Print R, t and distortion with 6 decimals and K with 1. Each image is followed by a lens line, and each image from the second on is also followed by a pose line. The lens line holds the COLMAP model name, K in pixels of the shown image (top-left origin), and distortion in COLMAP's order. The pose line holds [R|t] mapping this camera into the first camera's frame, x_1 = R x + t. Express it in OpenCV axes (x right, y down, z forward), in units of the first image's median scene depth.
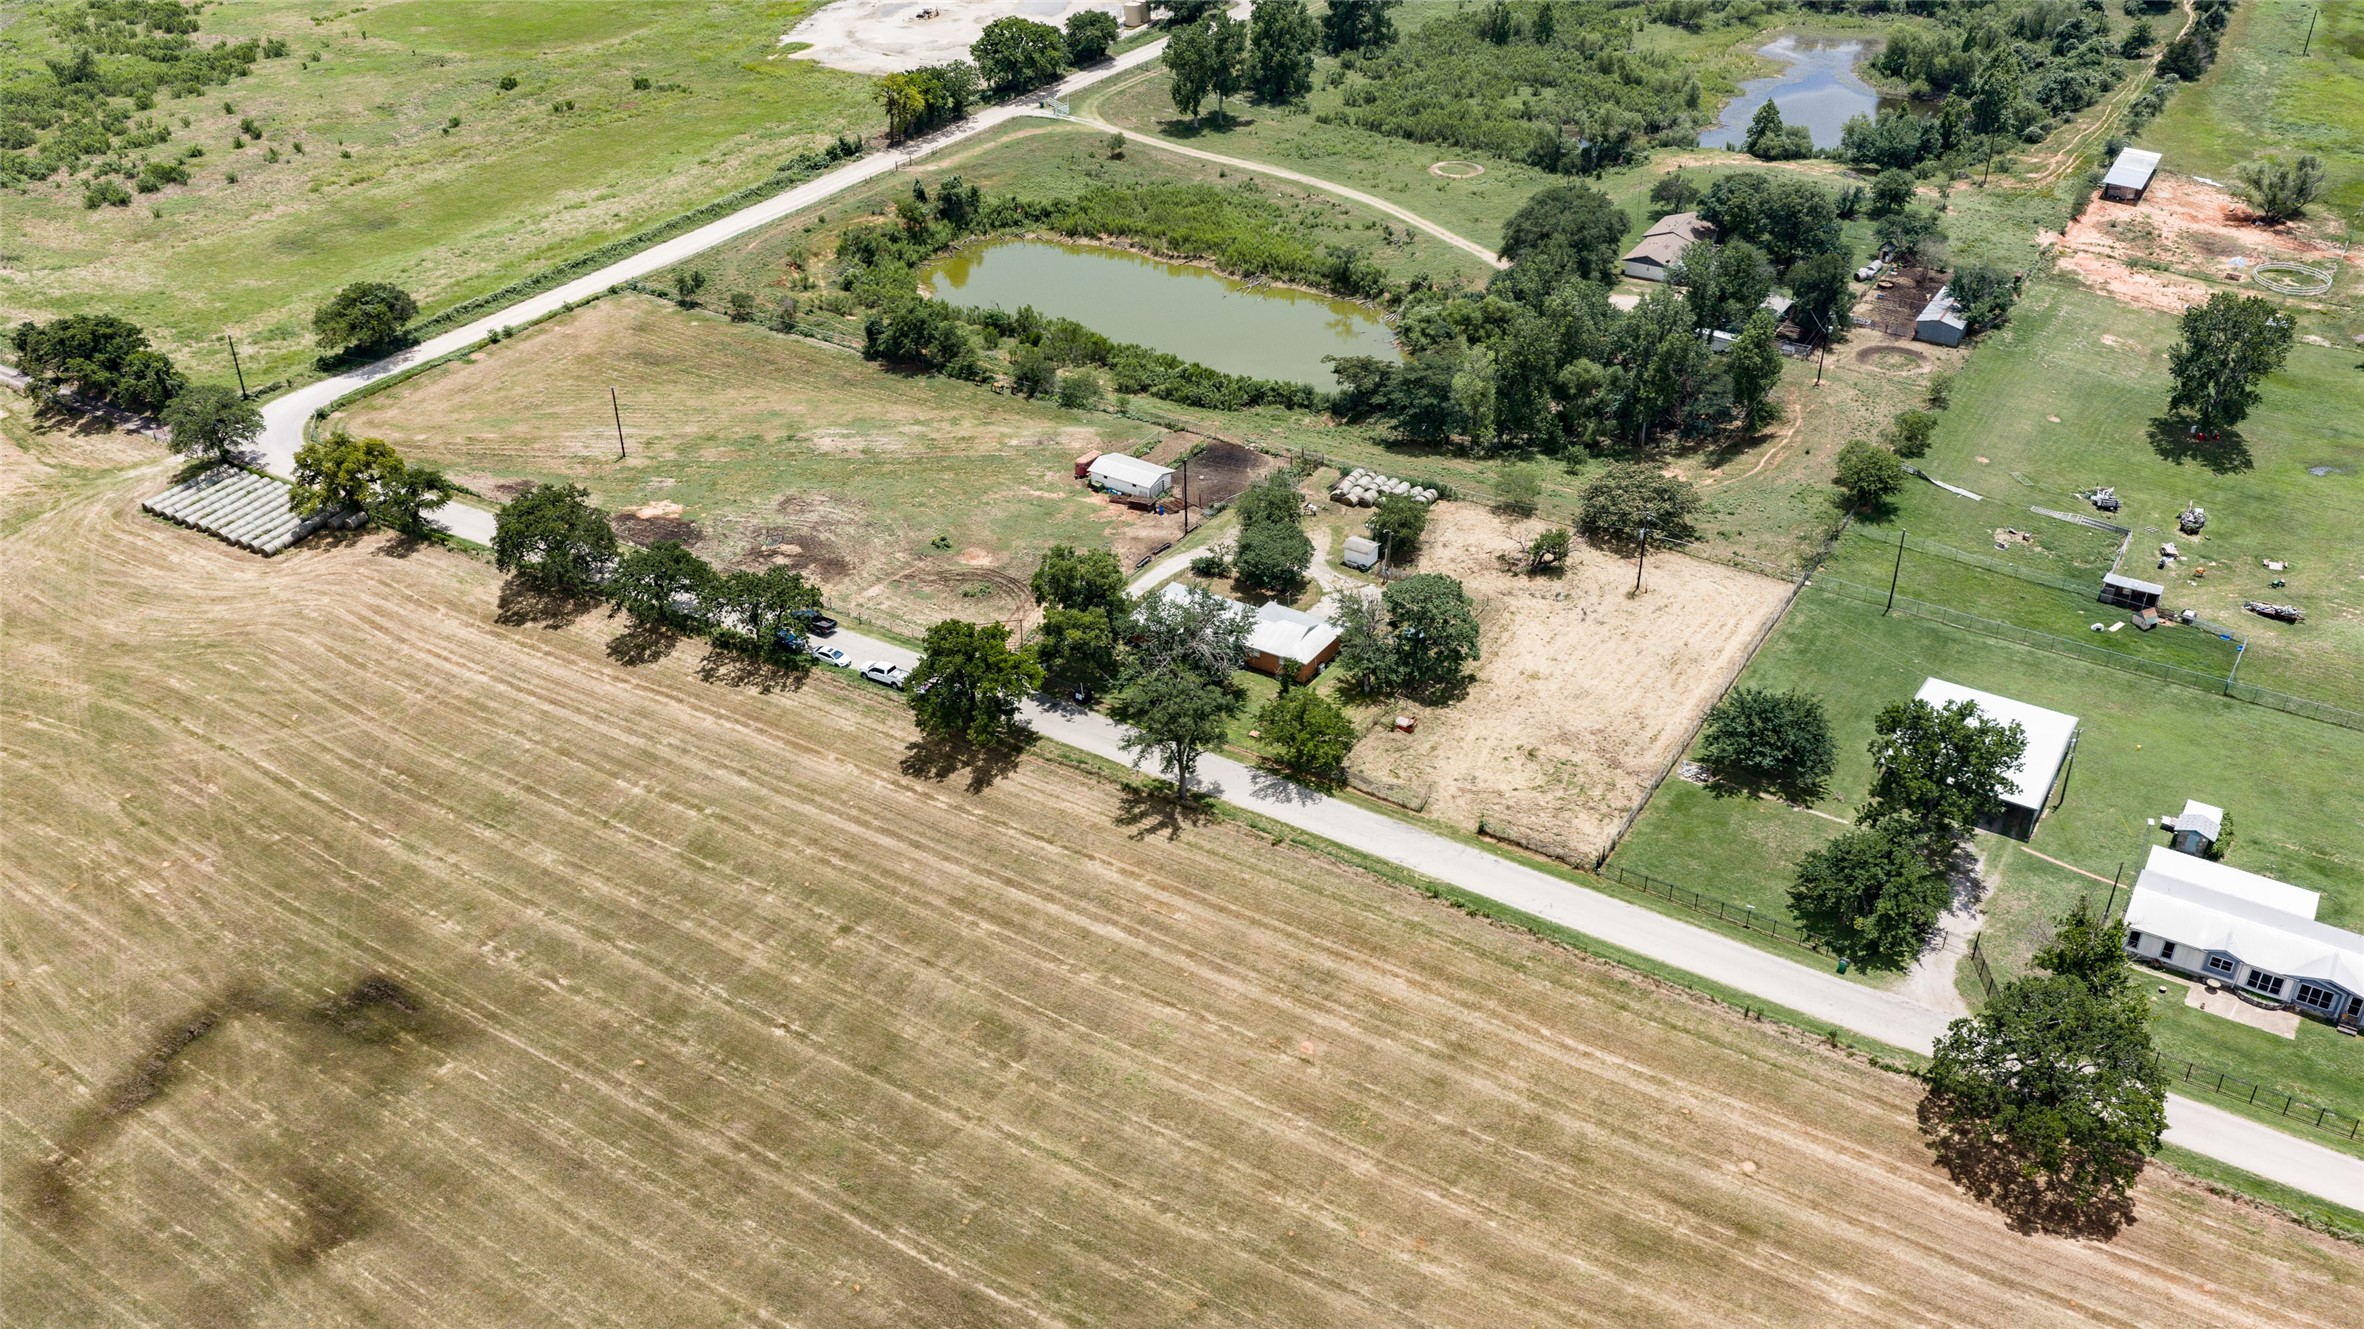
lens RADIAL K [[1960.9, 0, 1201.6], [0, 1960.9, 663.1], [0, 0, 1]] dist [0.012679, -0.037830]
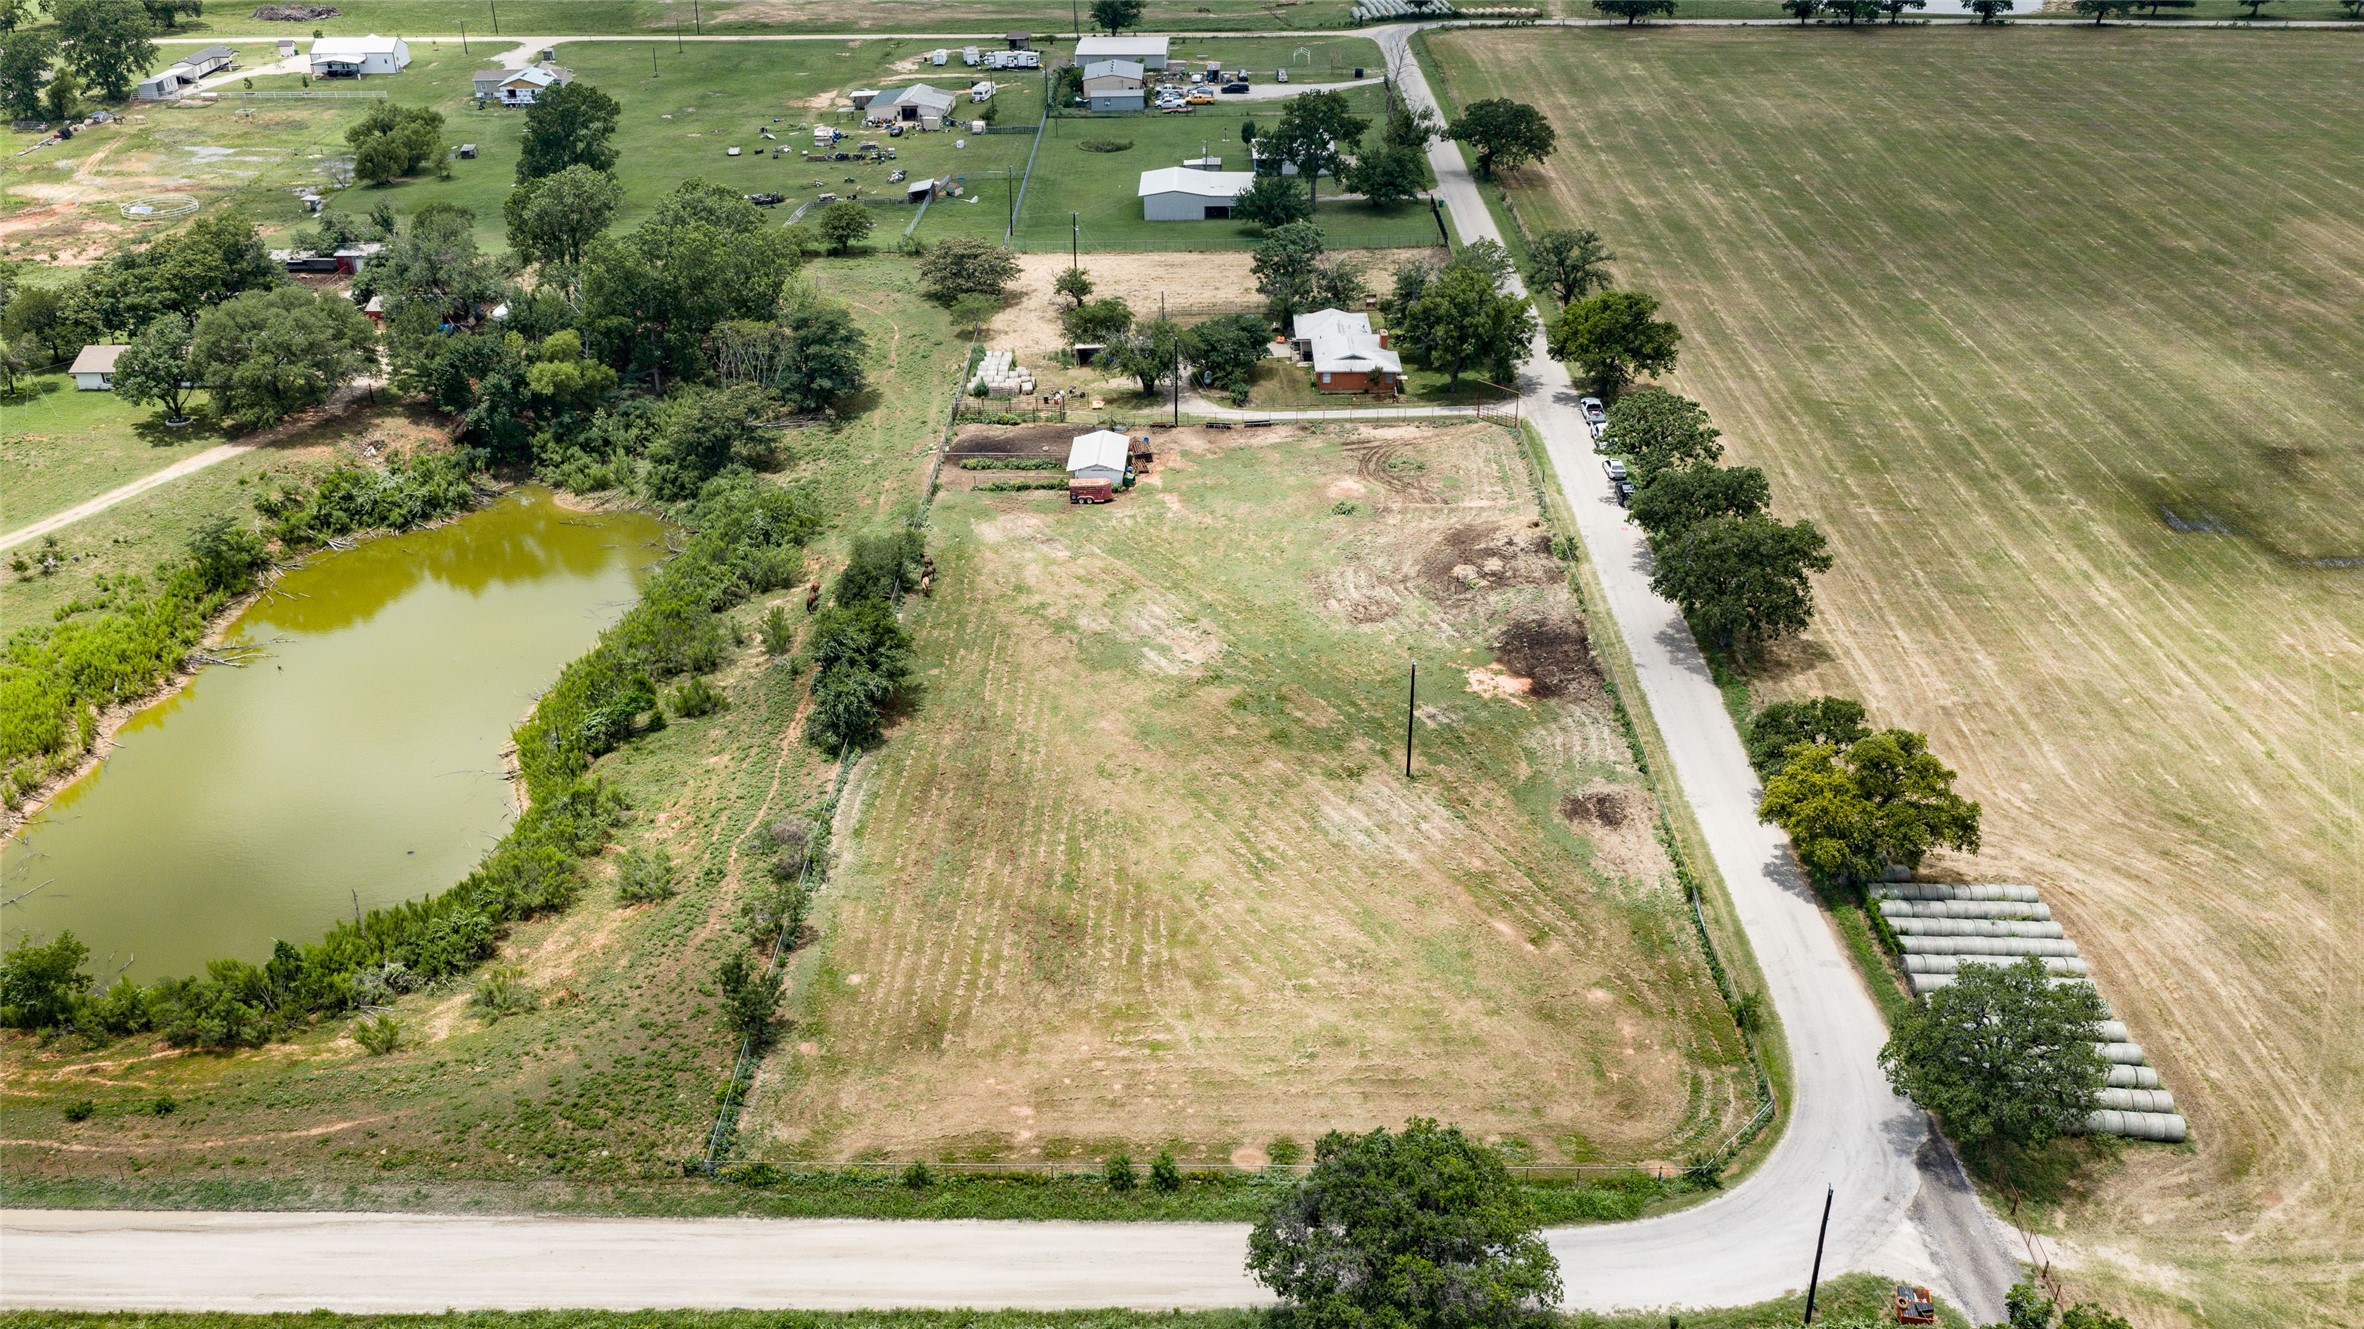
lens RADIAL K [[1960.9, 0, 1189.8], [0, 1960.9, 662.4], [0, 0, 1]] dist [0.012679, -0.037830]
pose [[-0.518612, -0.384928, 0.763461, -0.972457], [0.464253, 0.623056, 0.629500, -0.736952], [-0.717991, 0.680905, -0.144420, 1.547605]]
